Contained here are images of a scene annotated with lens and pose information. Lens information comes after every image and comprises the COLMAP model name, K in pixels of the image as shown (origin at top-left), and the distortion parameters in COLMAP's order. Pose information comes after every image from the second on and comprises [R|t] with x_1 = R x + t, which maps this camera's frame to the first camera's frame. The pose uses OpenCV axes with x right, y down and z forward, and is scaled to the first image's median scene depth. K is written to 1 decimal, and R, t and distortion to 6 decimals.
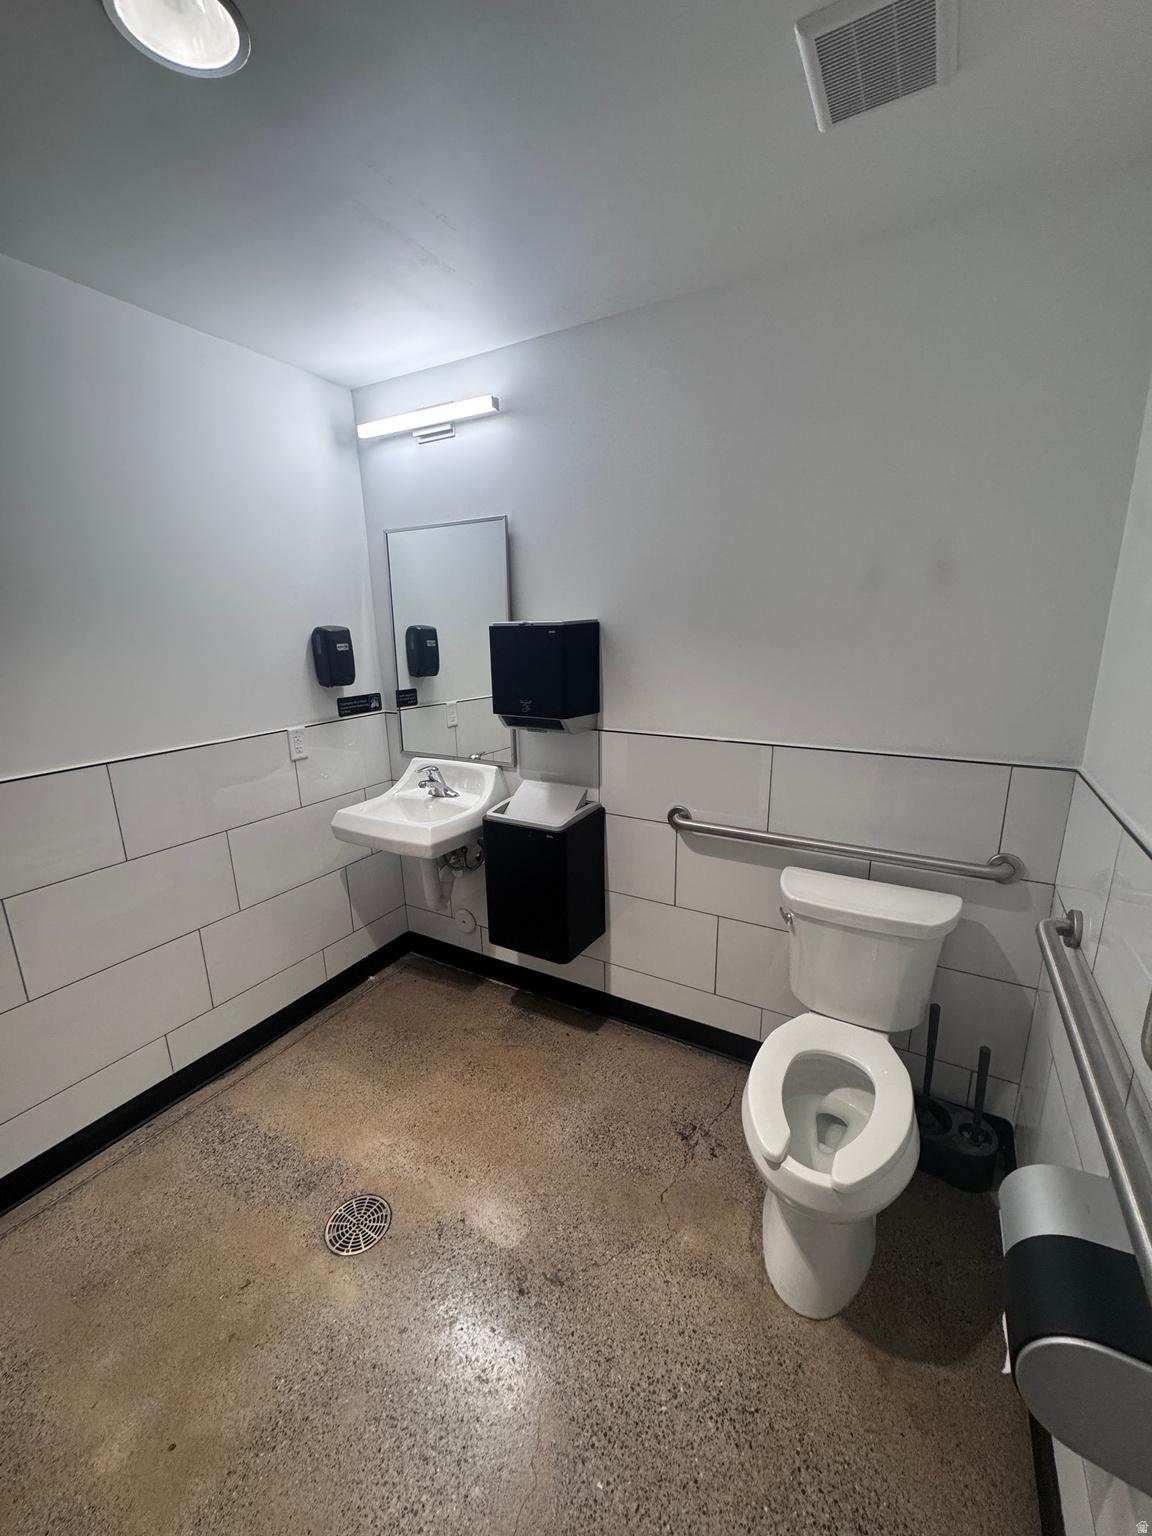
lens RADIAL K [[612.0, 0, 553.9], [0, 612.0, 740.9], [0, 0, 1]] dist [-0.000005, 0.000117]
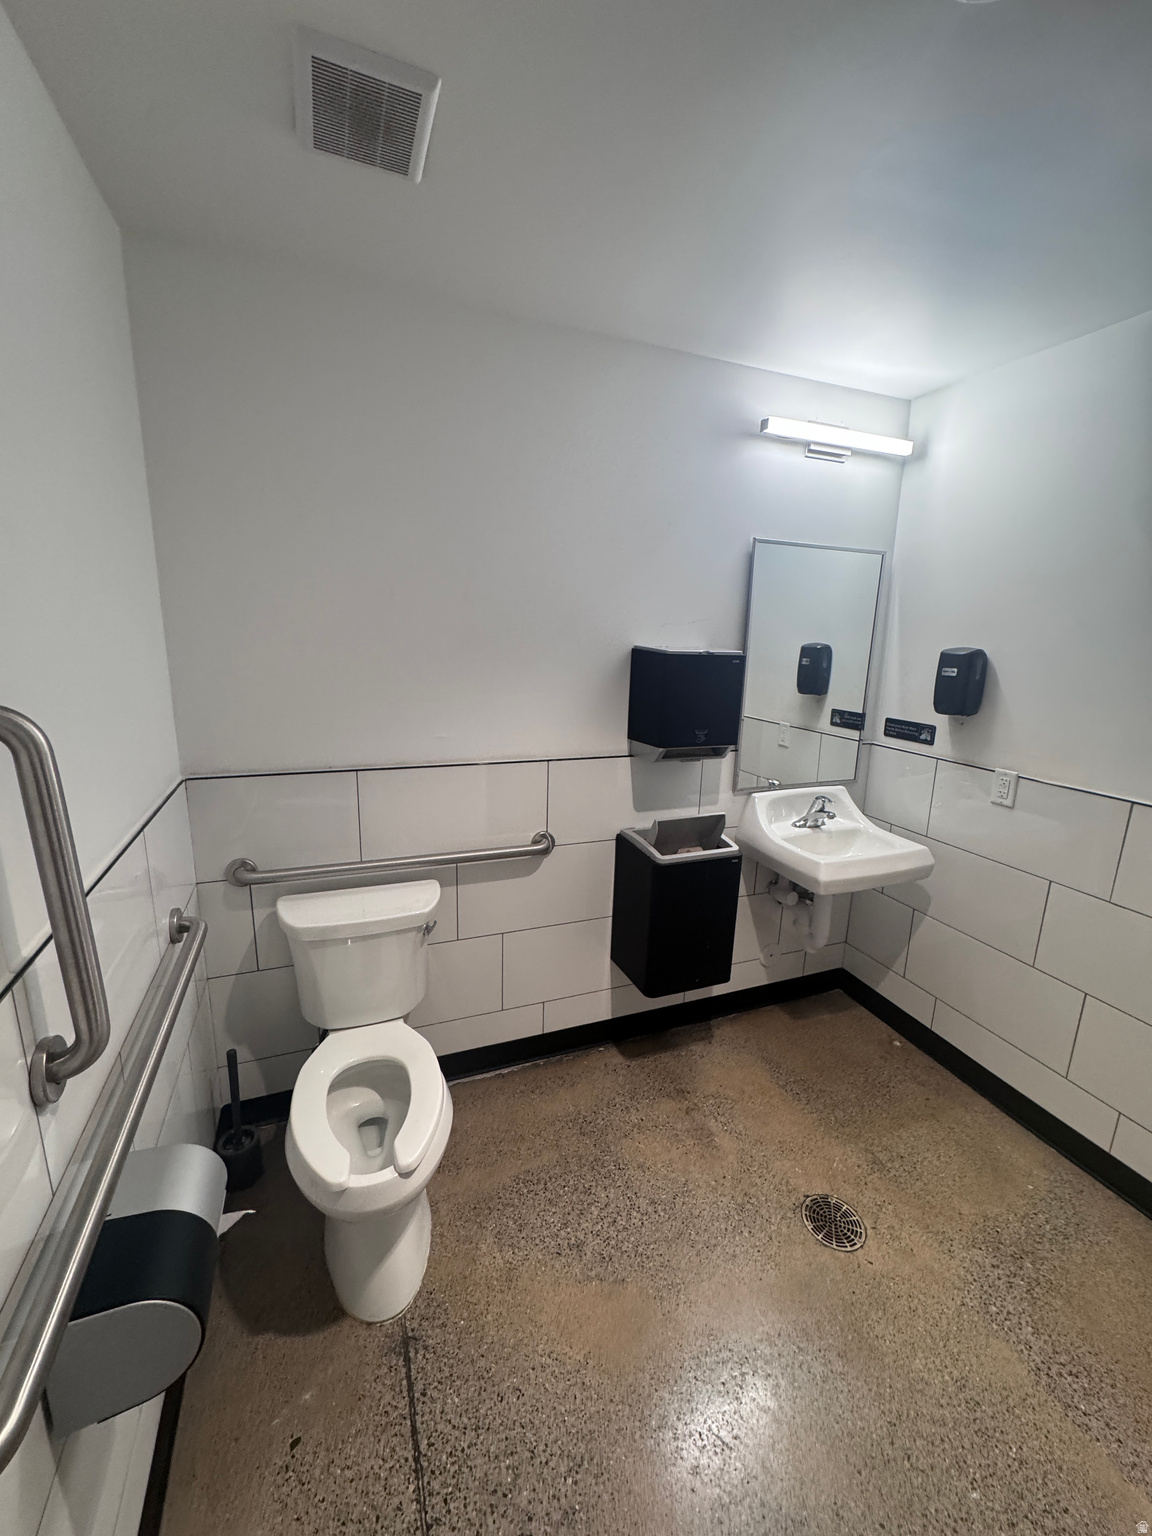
lens RADIAL K [[609.6, 0, 576.0], [0, 609.6, 768.0], [0, 0, 1]] dist [-0.002494, 0.000143]
pose [[0.614853, -0.123653, 0.778887, -0.210583], [0.121660, 0.990681, 0.061239, -0.020482], [-0.779201, 0.057107, 0.624167, 0.125725]]
